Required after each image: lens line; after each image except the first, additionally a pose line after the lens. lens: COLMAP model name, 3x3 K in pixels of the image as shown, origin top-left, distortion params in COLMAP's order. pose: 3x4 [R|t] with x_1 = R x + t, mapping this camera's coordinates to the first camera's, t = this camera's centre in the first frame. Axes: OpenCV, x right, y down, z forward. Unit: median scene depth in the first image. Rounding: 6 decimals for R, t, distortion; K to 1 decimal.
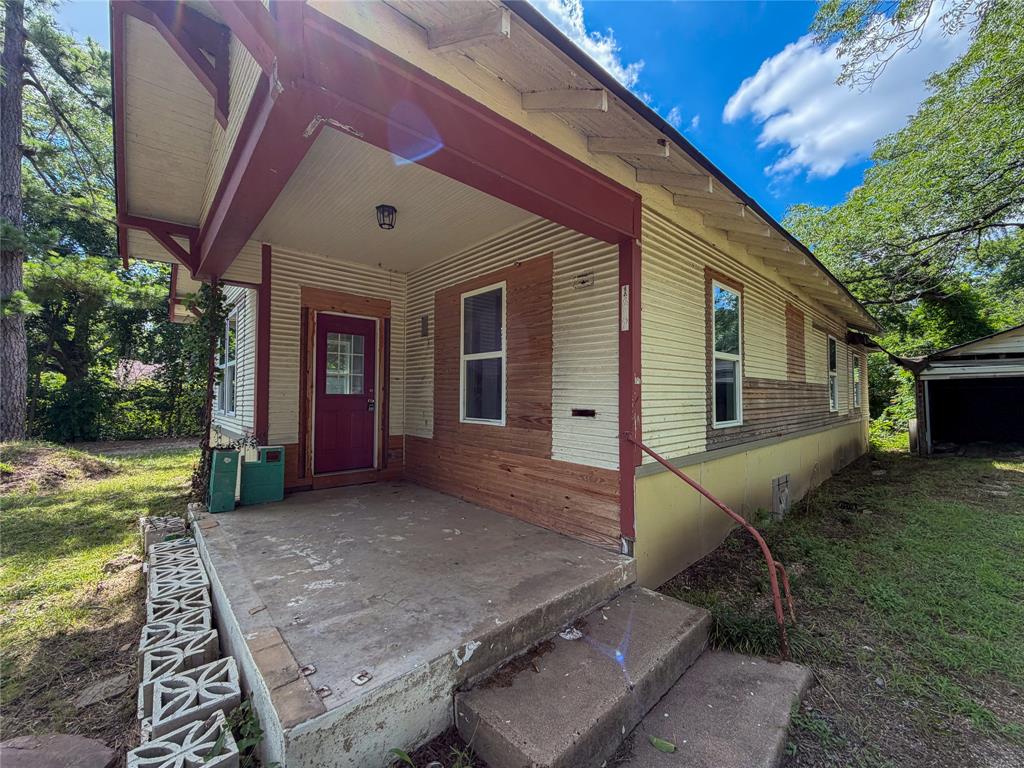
lens RADIAL K [[405.5, 0, 509.2], [0, 405.5, 383.1], [0, 0, 1]] dist [-0.008559, 0.001667]
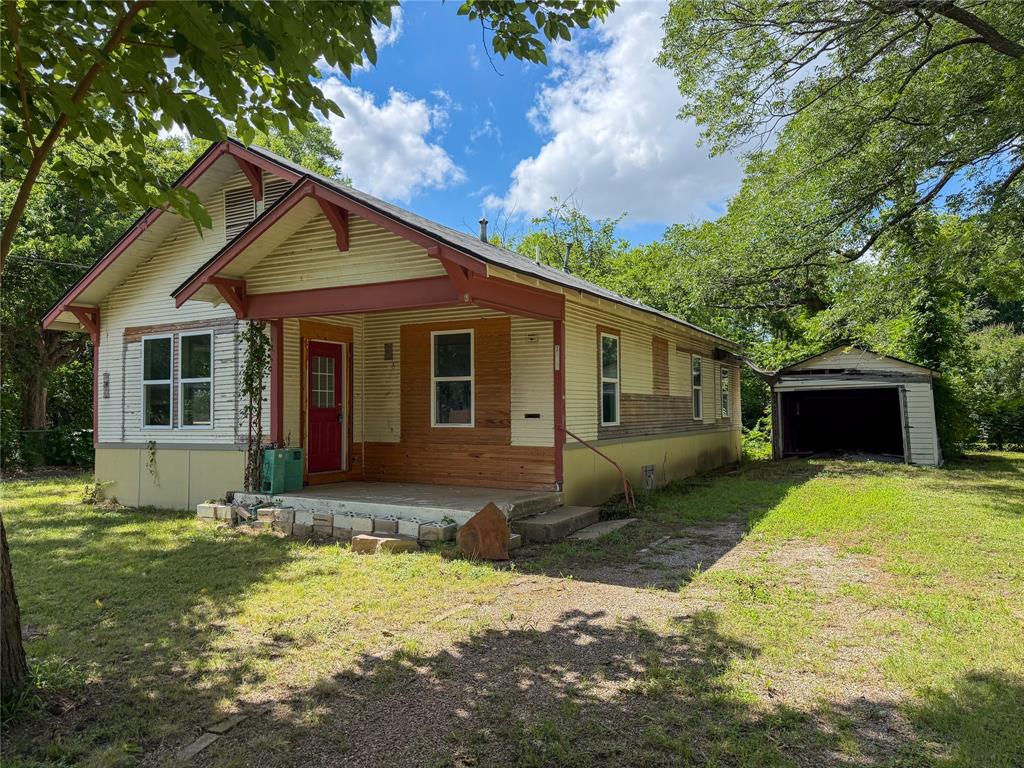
lens RADIAL K [[712.9, 0, 510.8], [0, 712.9, 380.5], [0, 0, 1]] dist [-0.001543, -0.019874]
pose [[0.945941, 0.003502, 0.324320, -0.585176], [0.001560, 0.999881, -0.015346, -0.019912], [-0.324335, 0.015022, 0.945823, -1.210718]]
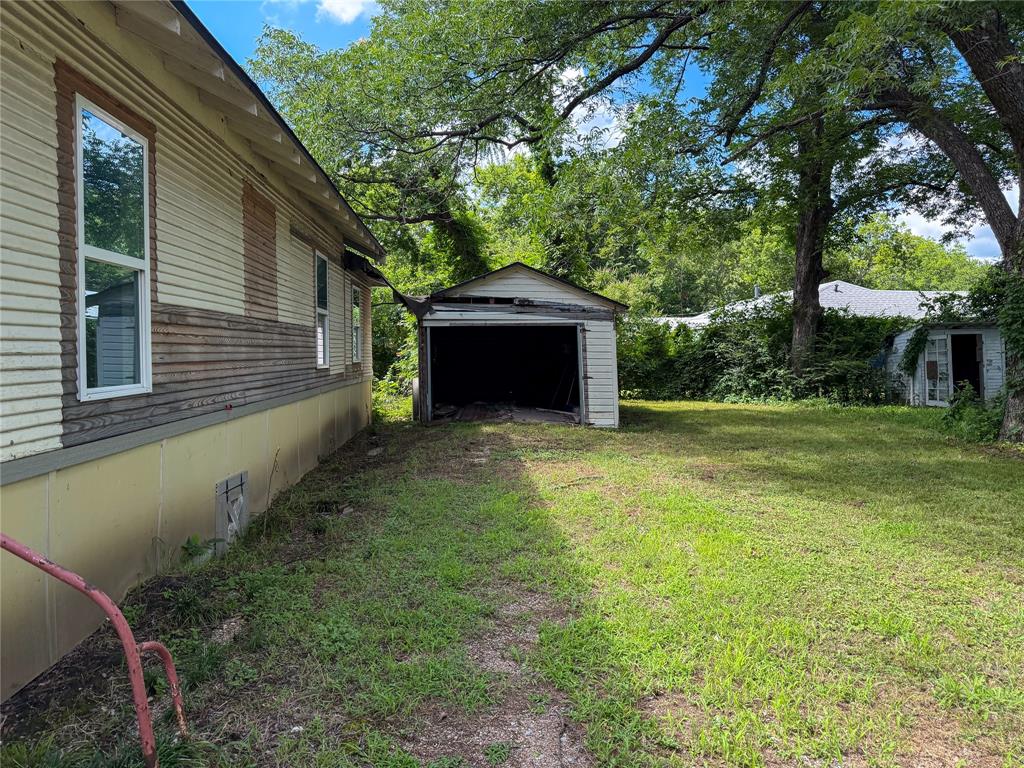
lens RADIAL K [[712.9, 0, 527.9], [0, 712.9, 393.4], [0, 0, 1]] dist [-0.001543, -0.019874]
pose [[0.604898, -0.043667, 0.795105, 0.114824], [-0.031679, 0.996385, 0.078823, 0.013210], [-0.795673, -0.072868, 0.601328, 0.033091]]
